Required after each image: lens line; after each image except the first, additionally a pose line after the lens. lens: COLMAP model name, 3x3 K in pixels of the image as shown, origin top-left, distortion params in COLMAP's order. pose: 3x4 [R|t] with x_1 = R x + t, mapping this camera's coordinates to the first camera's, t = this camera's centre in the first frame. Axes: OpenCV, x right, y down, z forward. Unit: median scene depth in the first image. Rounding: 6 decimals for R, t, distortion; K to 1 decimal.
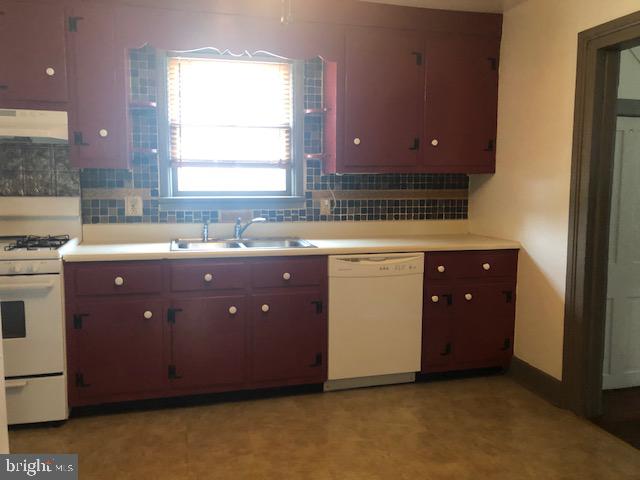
lens RADIAL K [[525.6, 0, 320.0], [0, 525.6, 240.0], [0, 0, 1]] dist [0.077051, -0.083277]
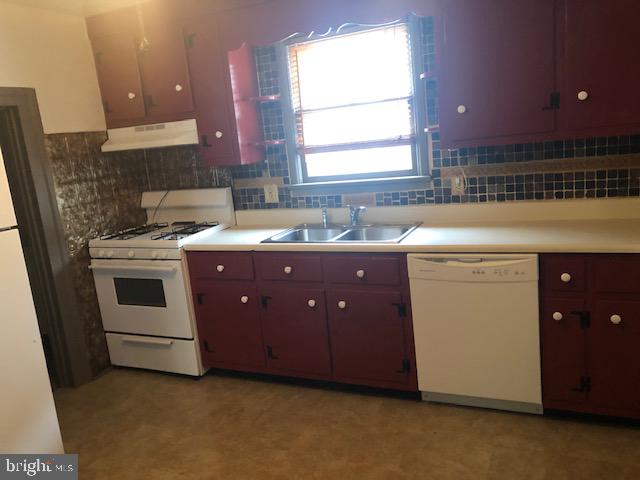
lens RADIAL K [[525.6, 0, 320.0], [0, 525.6, 240.0], [0, 0, 1]] dist [0.077051, -0.083277]
pose [[0.771466, 0.045219, -0.634662, 0.414088], [0.030729, 0.993660, 0.108149, -0.082194], [0.635528, -0.102936, 0.765185, 0.224053]]
